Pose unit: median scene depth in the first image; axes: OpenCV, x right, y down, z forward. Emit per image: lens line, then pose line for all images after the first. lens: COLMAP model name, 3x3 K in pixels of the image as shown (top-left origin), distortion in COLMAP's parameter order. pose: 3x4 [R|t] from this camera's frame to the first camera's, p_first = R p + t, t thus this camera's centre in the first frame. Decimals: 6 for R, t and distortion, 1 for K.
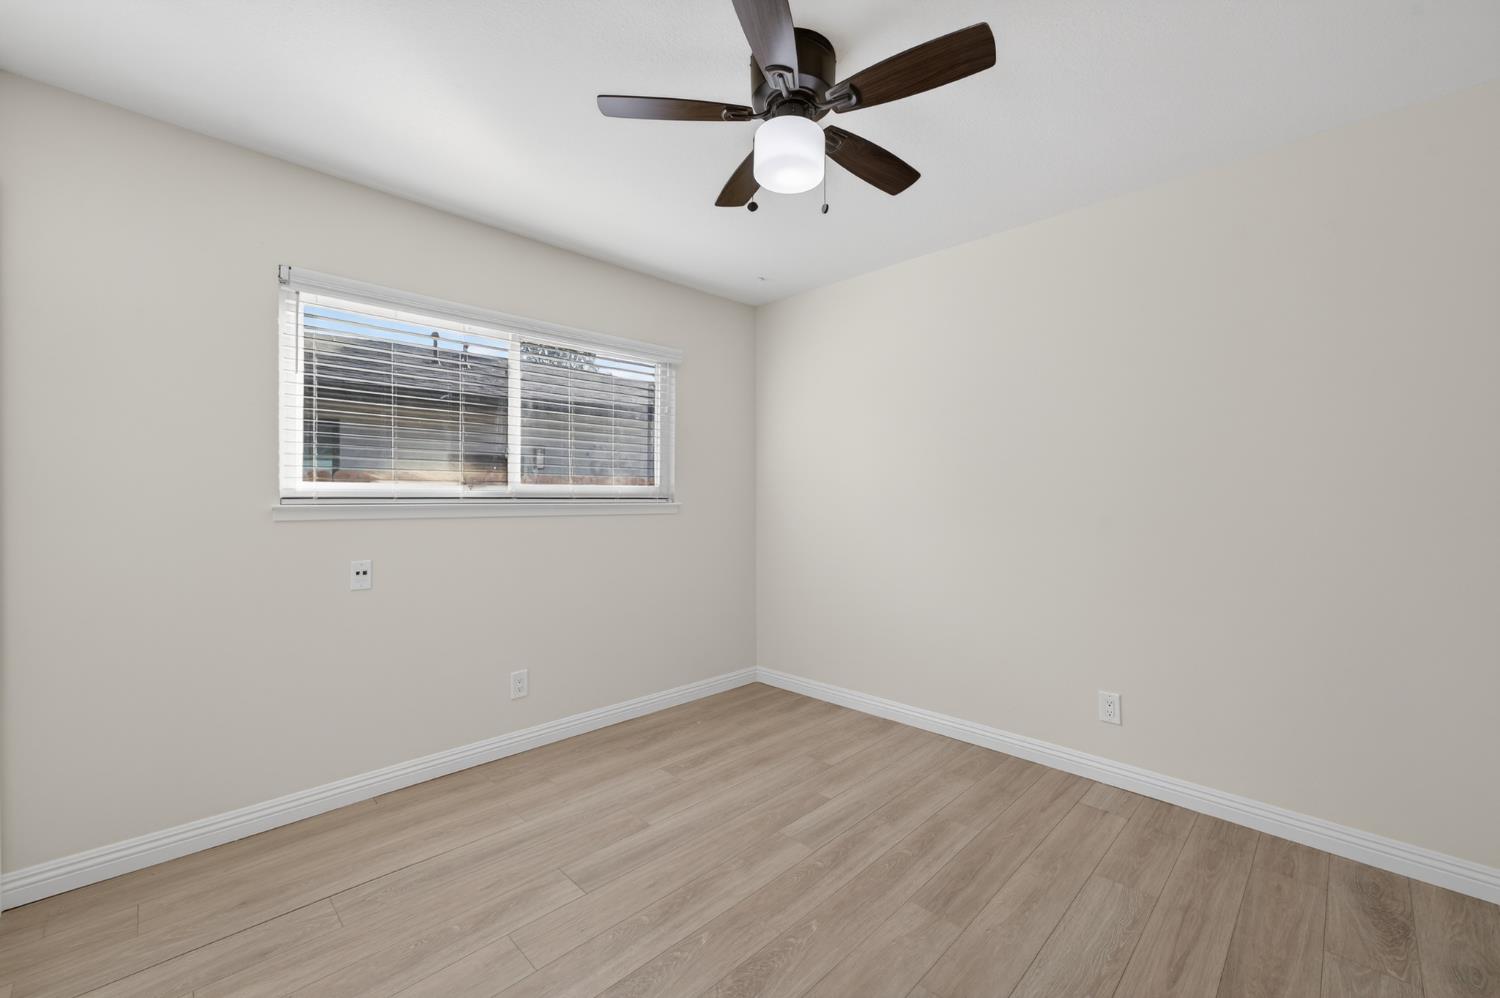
lens RADIAL K [[602.7, 0, 763.3], [0, 602.7, 497.3], [0, 0, 1]] dist [-0.002289, 0.000267]
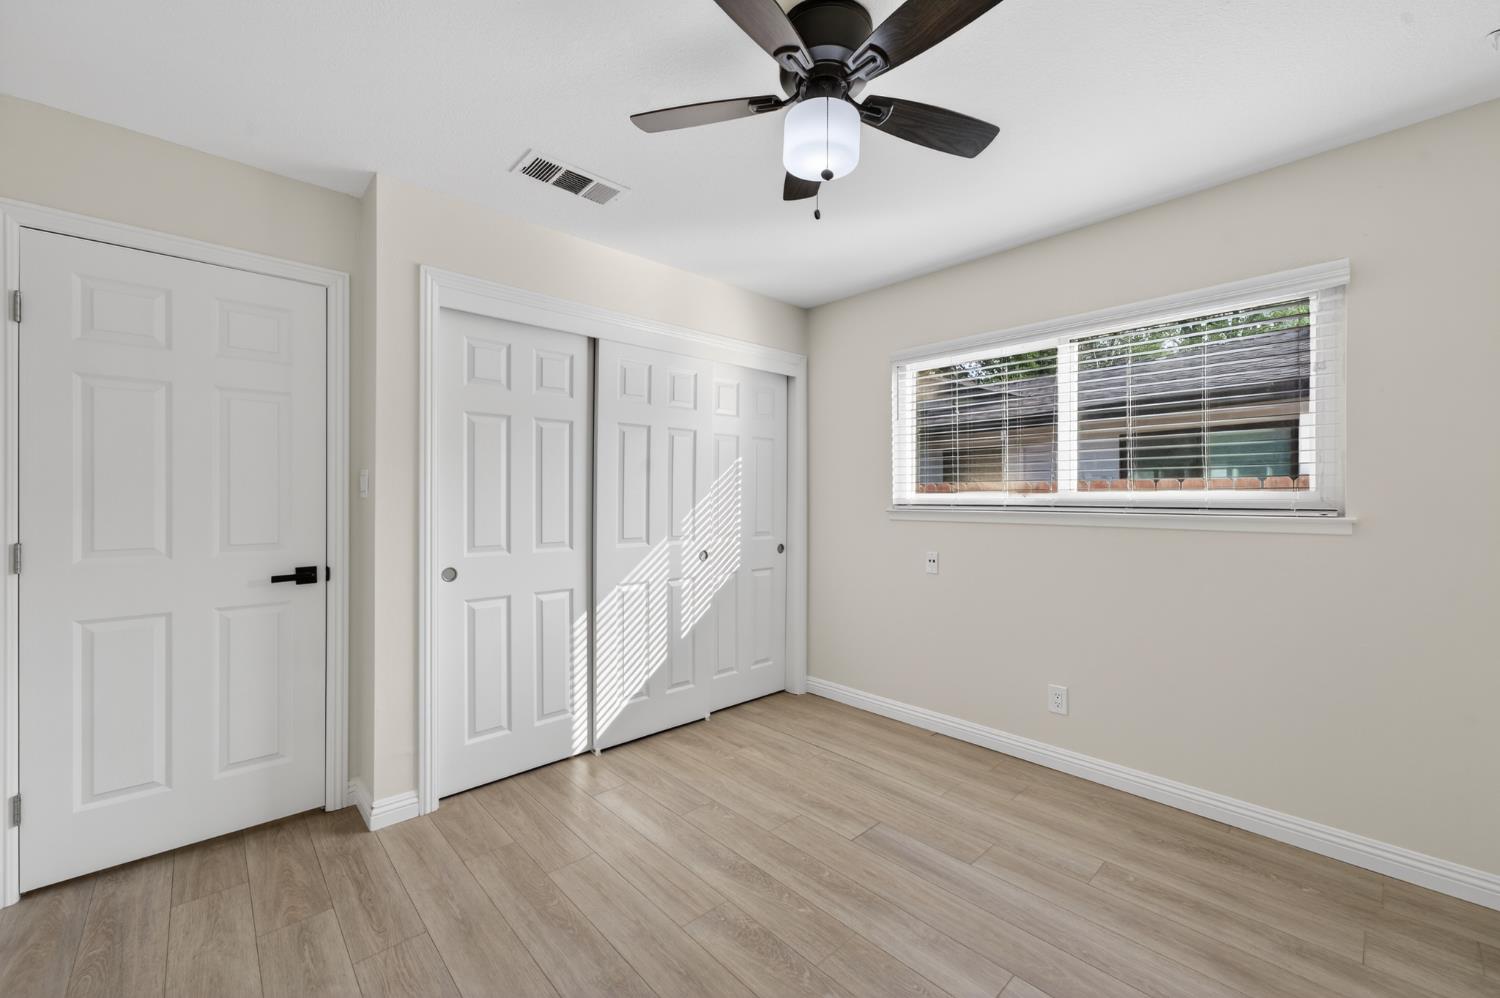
lens RADIAL K [[602.7, 0, 757.2], [0, 602.7, 499.1], [0, 0, 1]] dist [-0.002289, 0.000267]
pose [[-0.042601, -0.003387, -0.999086, 0.687965], [-0.005851, 0.999978, -0.003140, -0.005878], [0.999075, 0.005712, -0.042620, 0.659105]]
